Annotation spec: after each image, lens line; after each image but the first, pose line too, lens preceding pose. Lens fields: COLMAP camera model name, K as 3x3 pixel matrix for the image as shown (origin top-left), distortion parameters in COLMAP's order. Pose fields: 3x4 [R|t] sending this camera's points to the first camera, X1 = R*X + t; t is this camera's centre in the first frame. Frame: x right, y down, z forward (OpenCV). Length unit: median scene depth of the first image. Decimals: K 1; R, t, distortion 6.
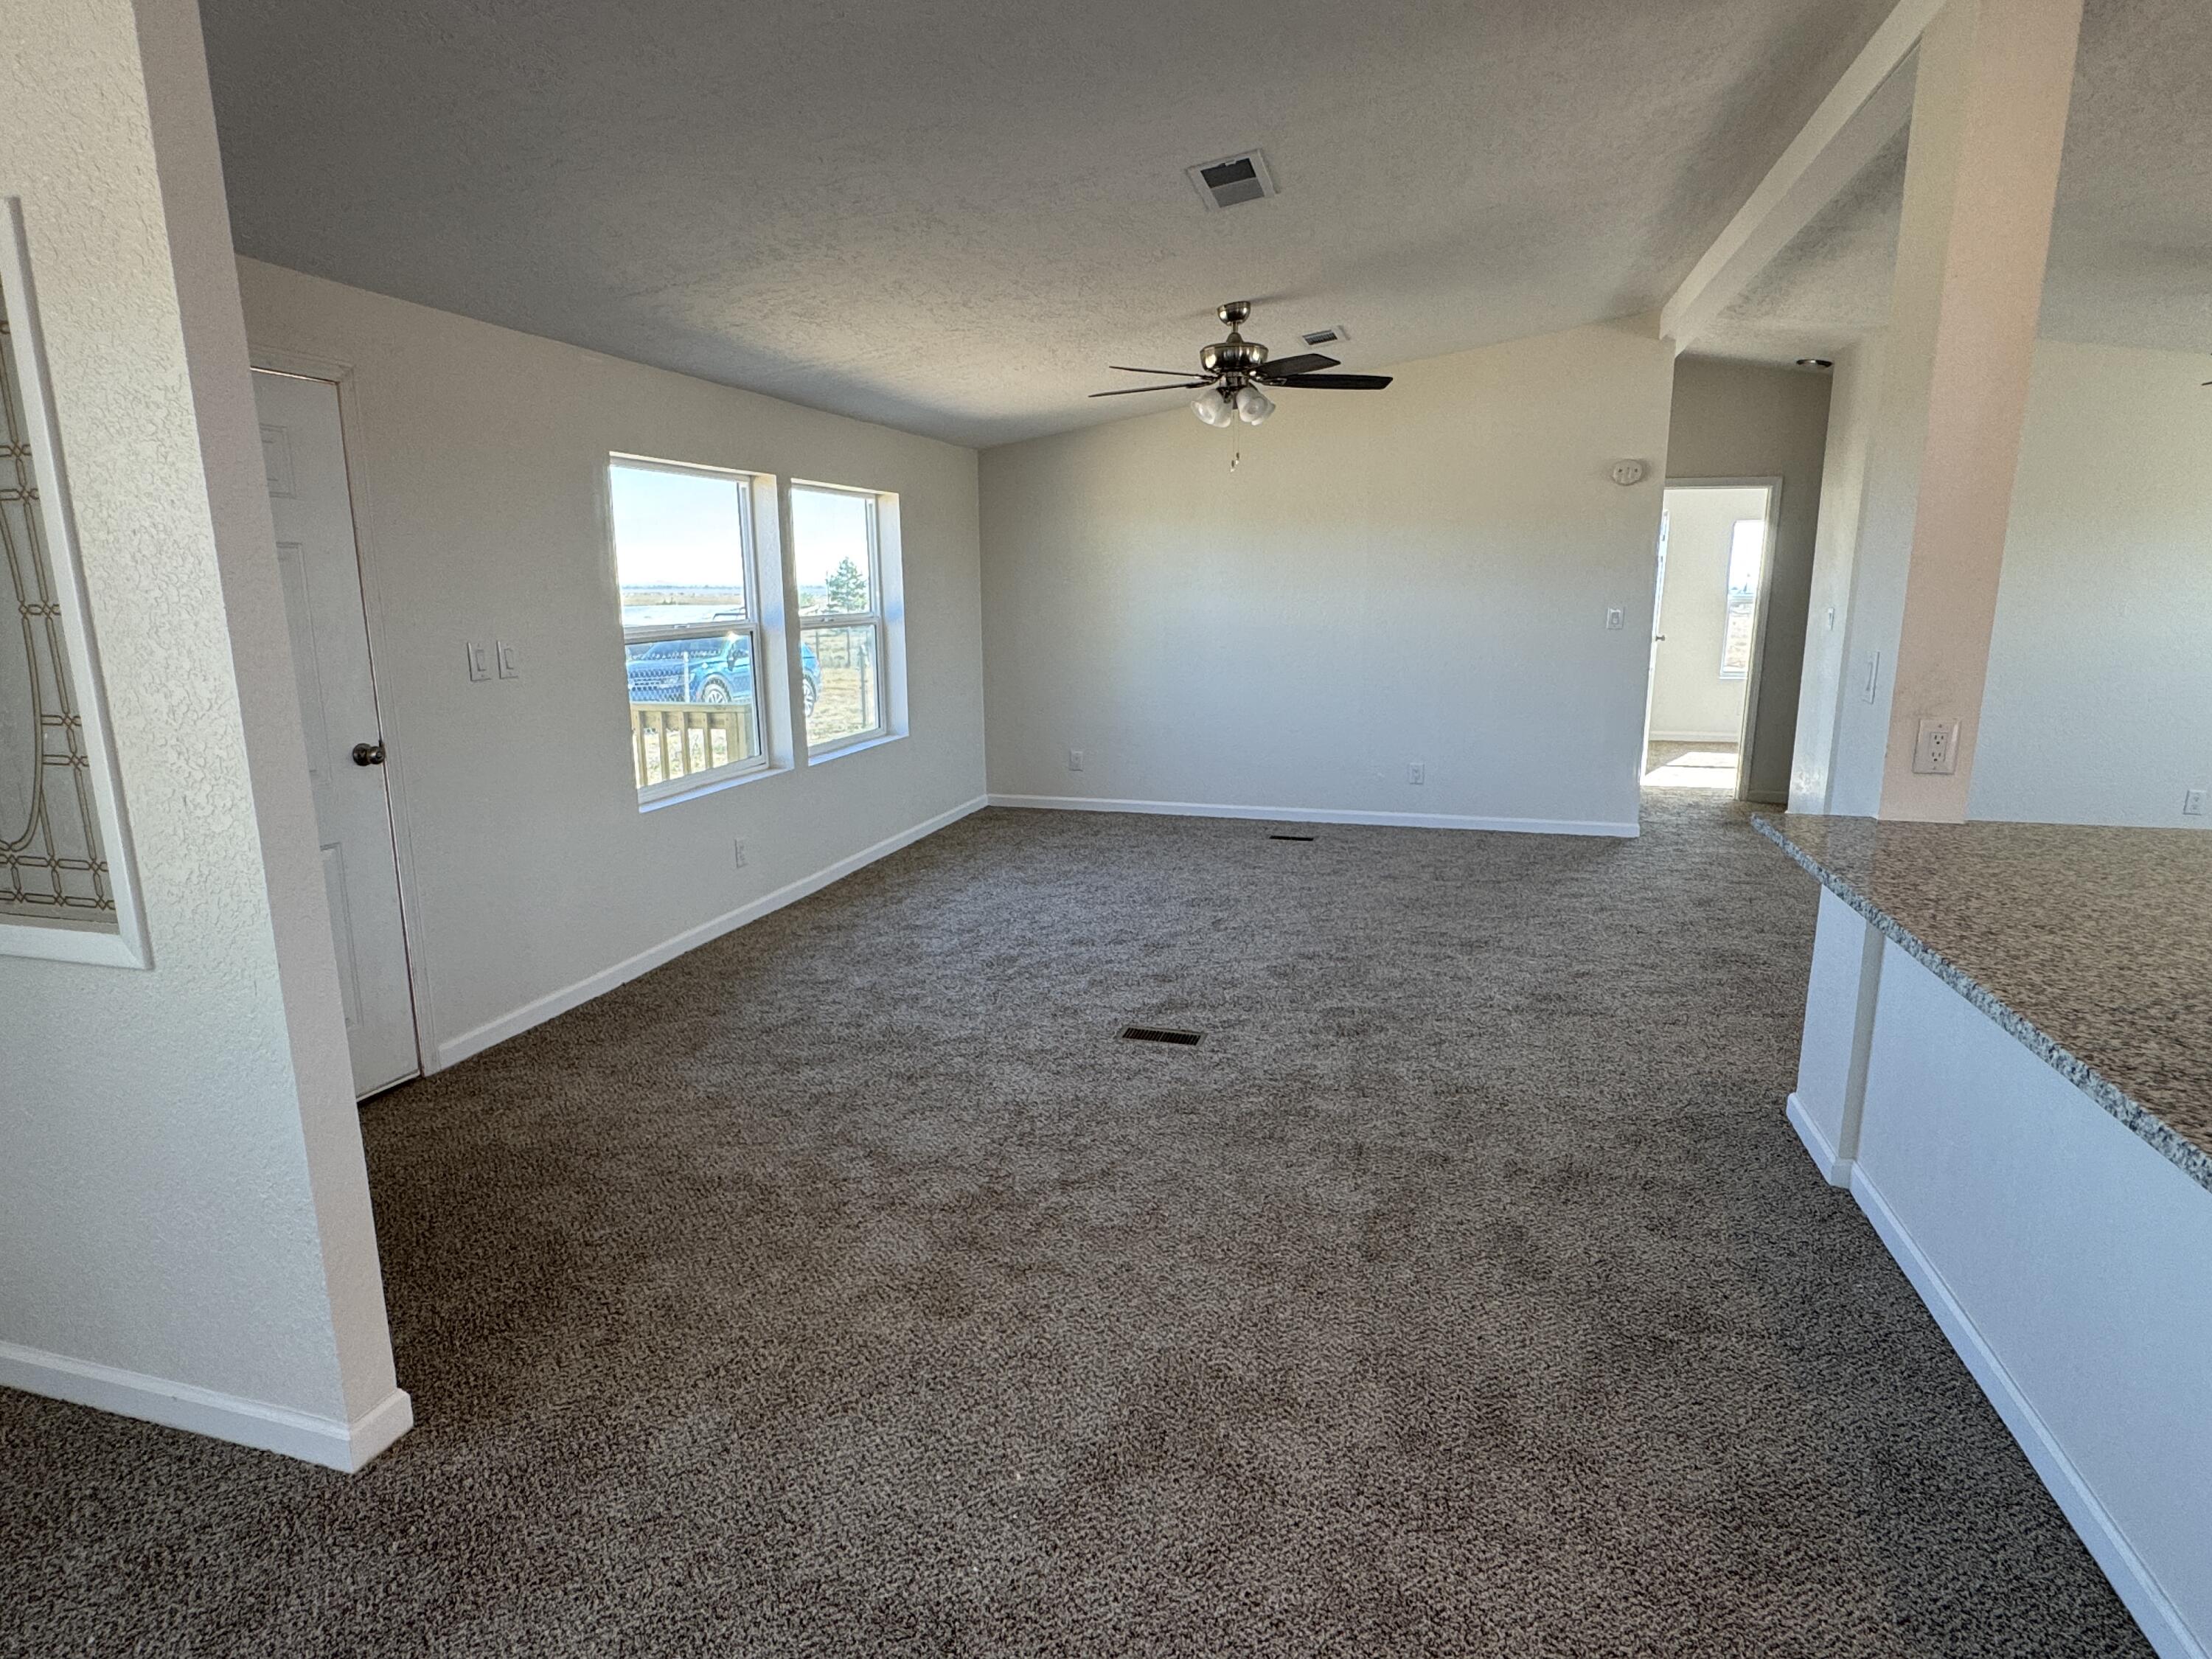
lens RADIAL K [[1214.3, 0, 1099.8], [0, 1214.3, 834.0], [0, 0, 1]] dist [-0.005465, 0.000999]
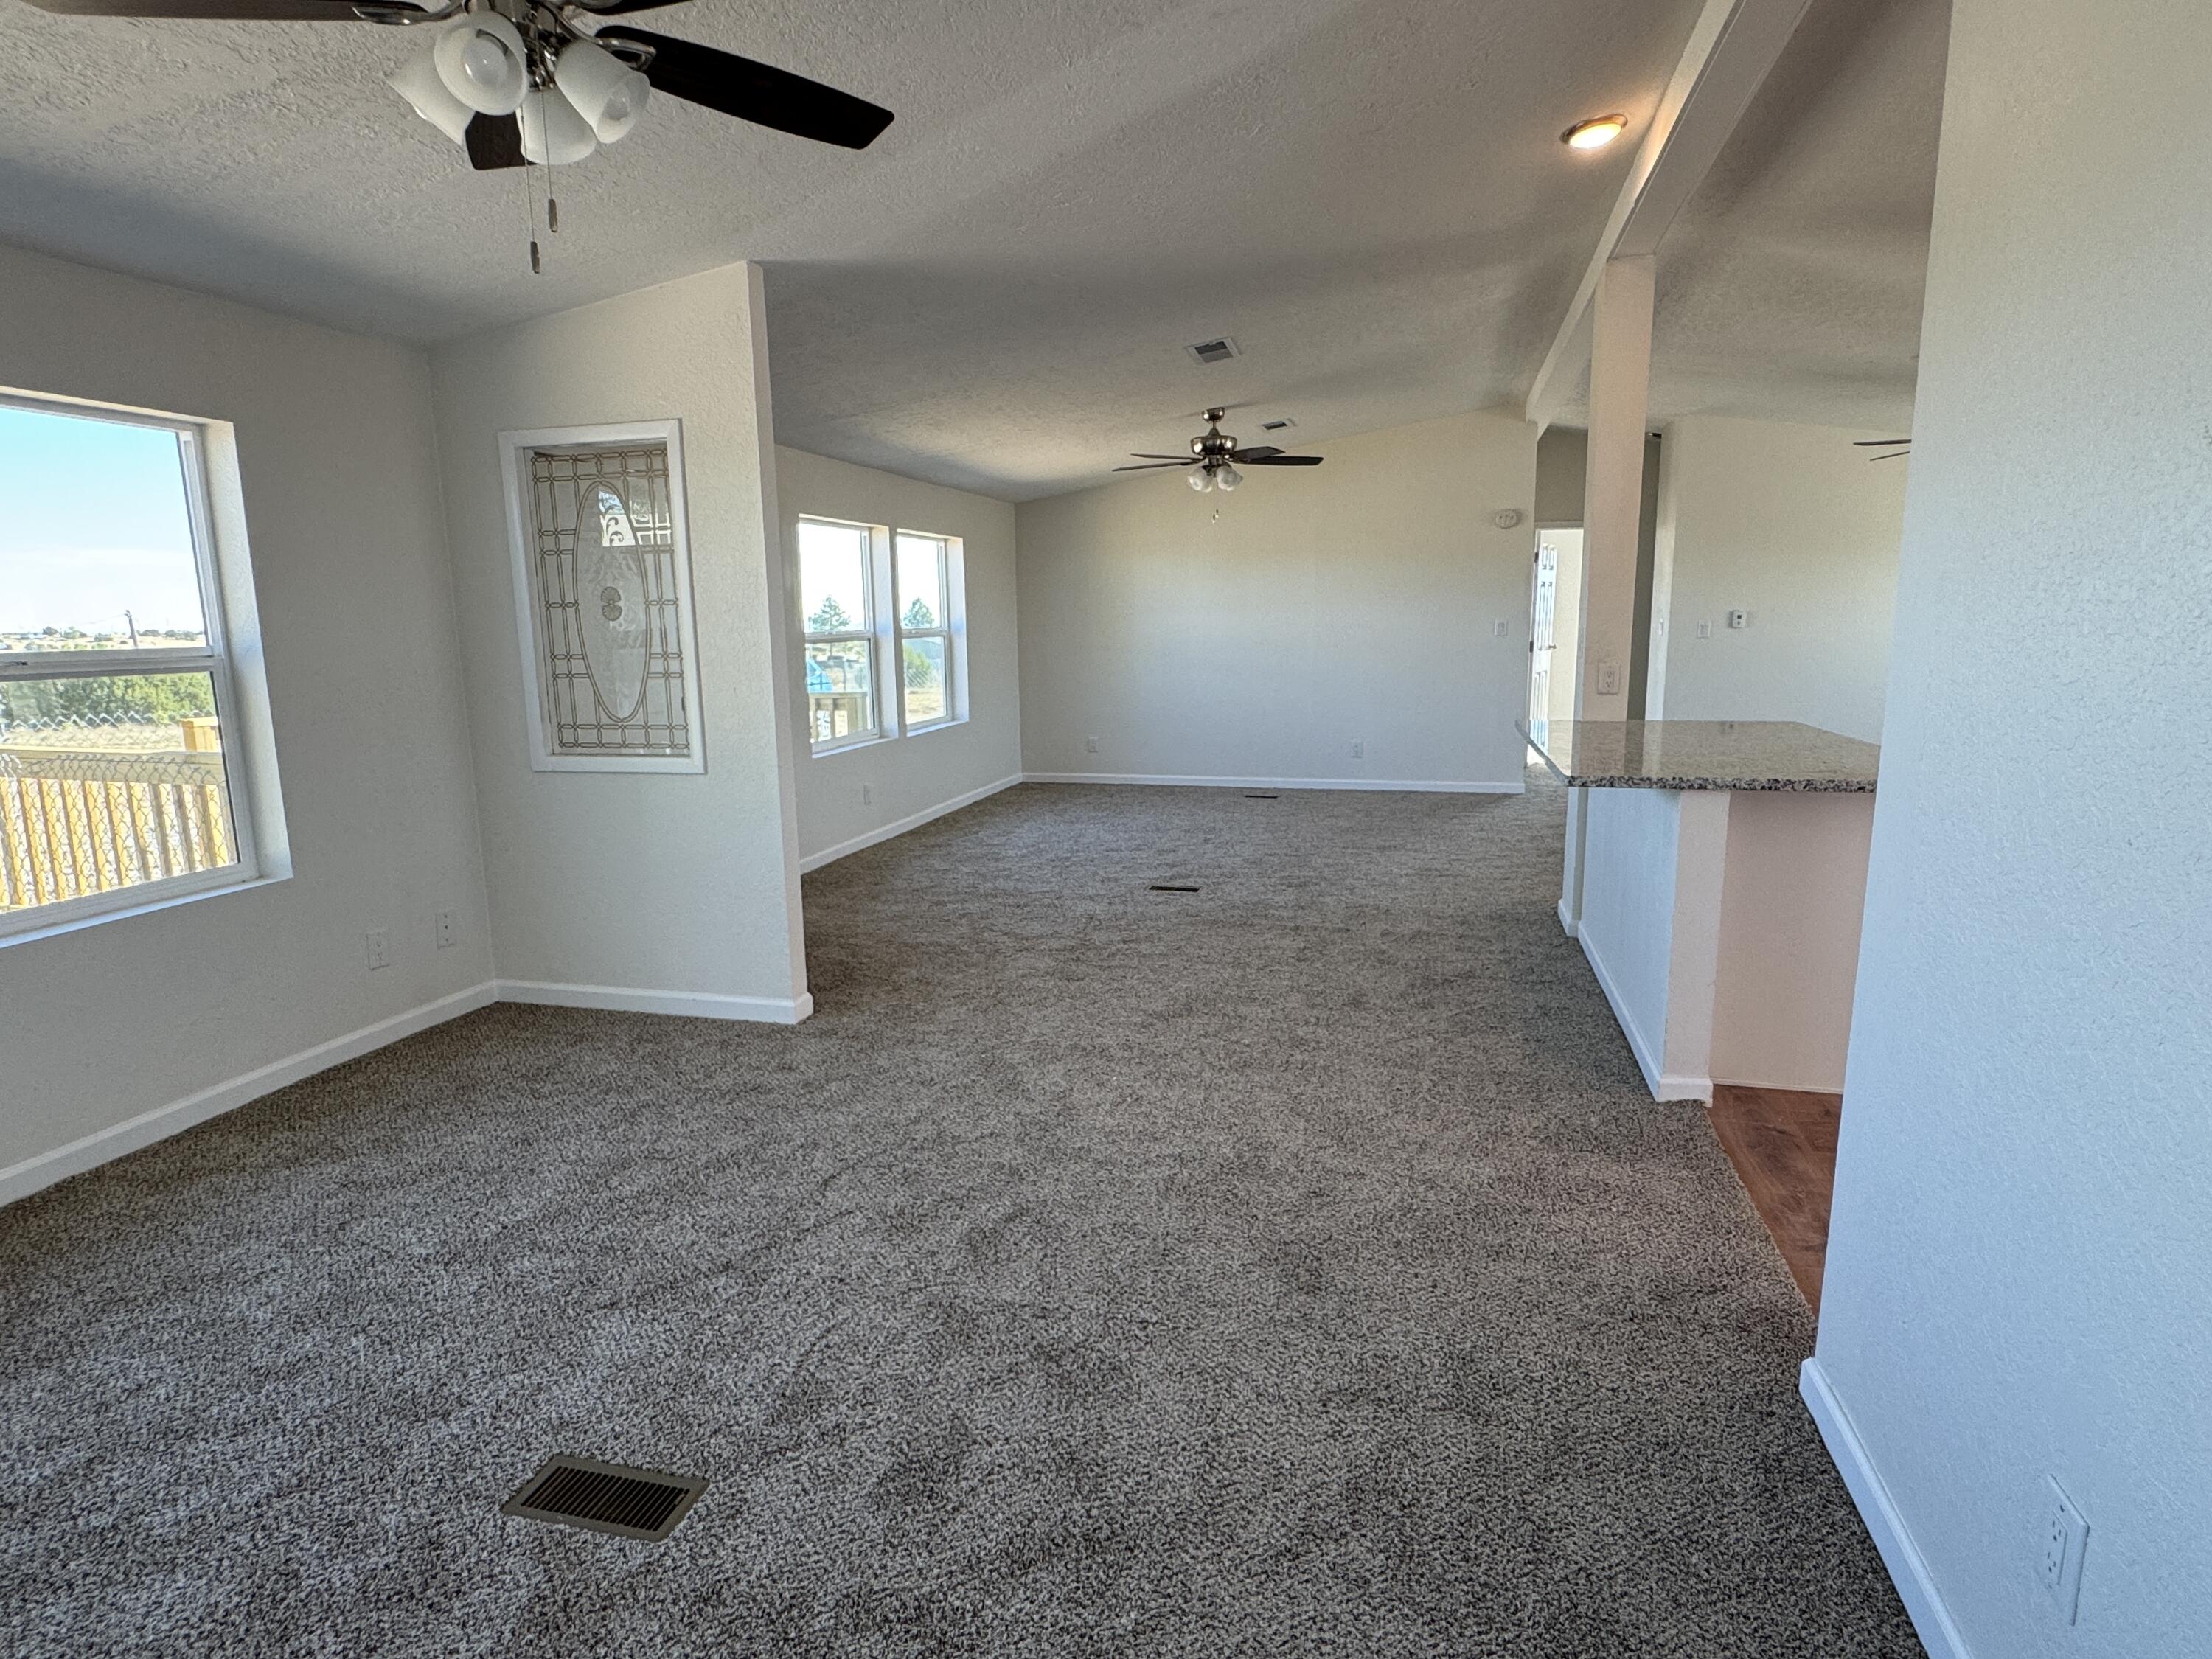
lens RADIAL K [[1214.3, 0, 1099.8], [0, 1214.3, 834.0], [0, 0, 1]] dist [-0.005465, 0.000999]
pose [[0.999795, -0.010819, 0.017117, -0.056175], [0.011300, 0.999536, -0.028273, 0.112522], [-0.016803, 0.028460, 0.999454, -0.438935]]
